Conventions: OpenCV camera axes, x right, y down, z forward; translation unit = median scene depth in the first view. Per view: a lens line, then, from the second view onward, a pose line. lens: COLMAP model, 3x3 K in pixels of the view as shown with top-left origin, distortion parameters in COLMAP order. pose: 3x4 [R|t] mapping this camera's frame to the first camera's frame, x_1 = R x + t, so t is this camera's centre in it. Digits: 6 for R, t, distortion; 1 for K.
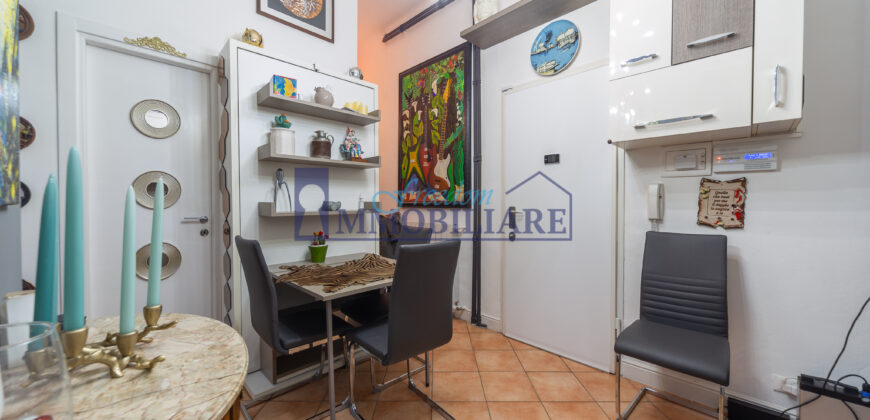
lens RADIAL K [[314.8, 0, 435.2], [0, 314.8, 206.7], [0, 0, 1]] dist [0.000284, 0.000048]
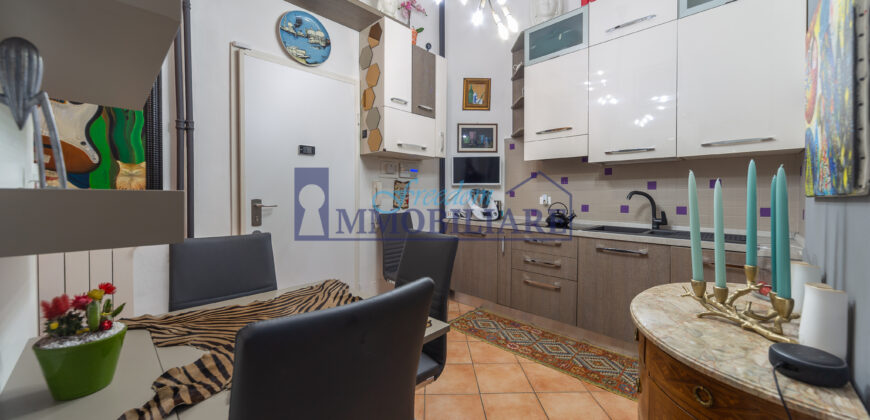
lens RADIAL K [[314.8, 0, 433.7], [0, 314.8, 200.6], [0, 0, 1]] dist [0.000284, 0.000048]
pose [[-0.019190, -0.018058, 0.999653, -0.644968], [0.012191, 0.999758, 0.018294, -0.005757], [-0.999742, 0.012538, -0.018966, 0.632439]]
